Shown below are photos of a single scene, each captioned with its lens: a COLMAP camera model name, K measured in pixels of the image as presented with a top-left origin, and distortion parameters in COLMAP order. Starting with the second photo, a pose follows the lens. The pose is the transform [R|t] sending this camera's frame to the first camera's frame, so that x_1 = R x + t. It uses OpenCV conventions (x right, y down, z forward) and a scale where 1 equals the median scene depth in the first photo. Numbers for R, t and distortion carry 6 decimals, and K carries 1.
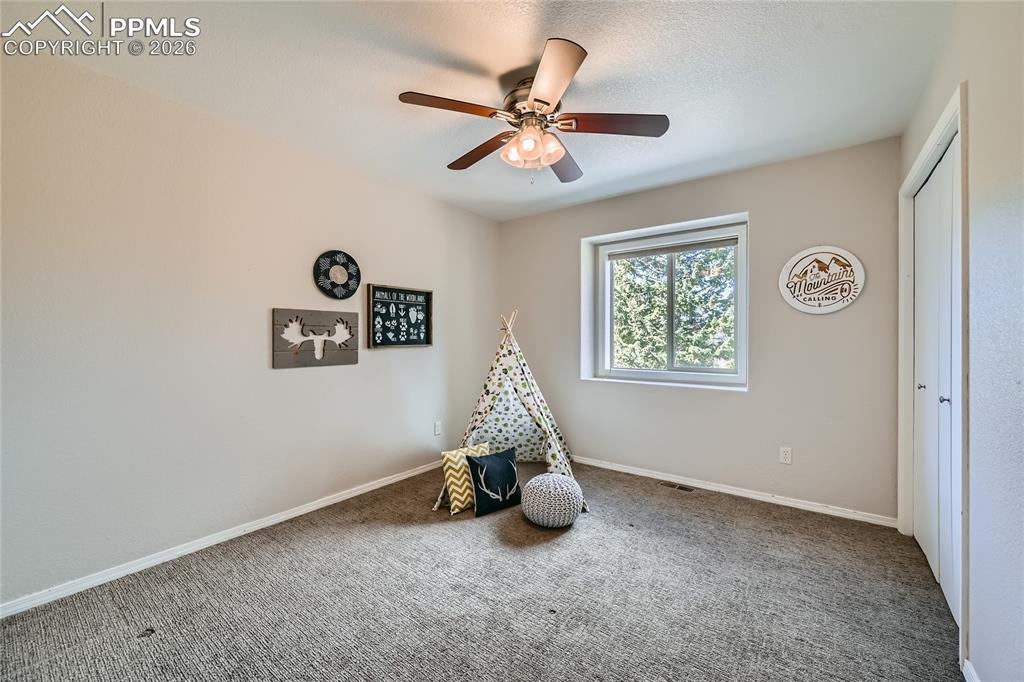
lens RADIAL K [[402.3, 0, 512.0], [0, 402.3, 340.9], [0, 0, 1]] dist [-0.006184, -0.000255]
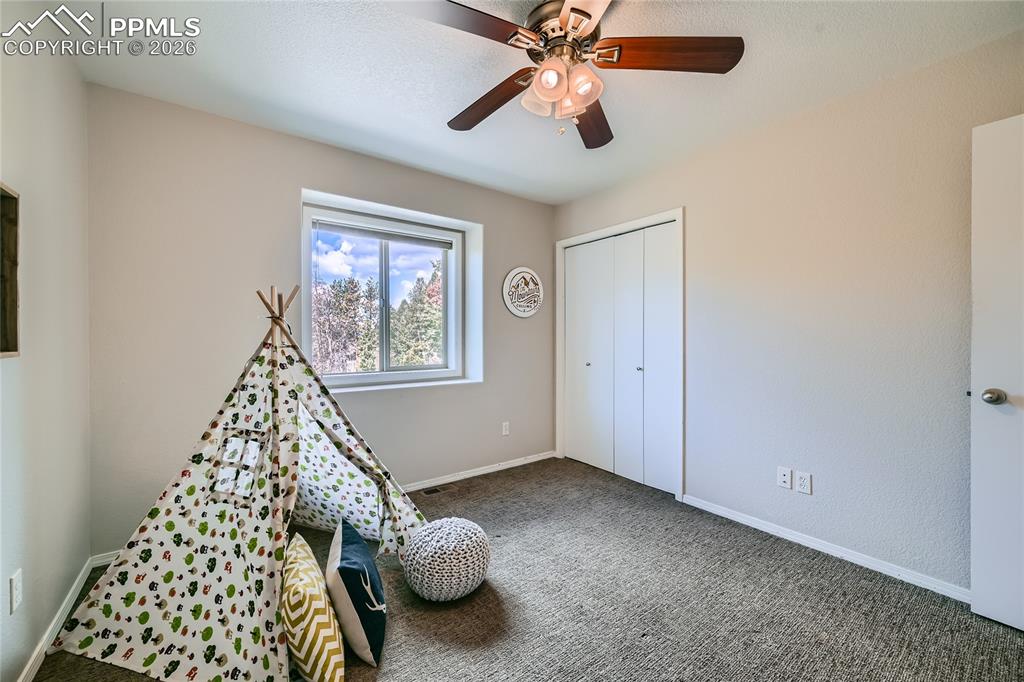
lens RADIAL K [[402.3, 0, 512.9], [0, 402.3, 336.6], [0, 0, 1]] dist [-0.006184, -0.000255]
pose [[0.271013, -0.002371, 0.962573, -0.548411], [0.002236, 0.999996, 0.001834, -0.004804], [-0.962573, 0.001656, 0.271017, 0.666612]]
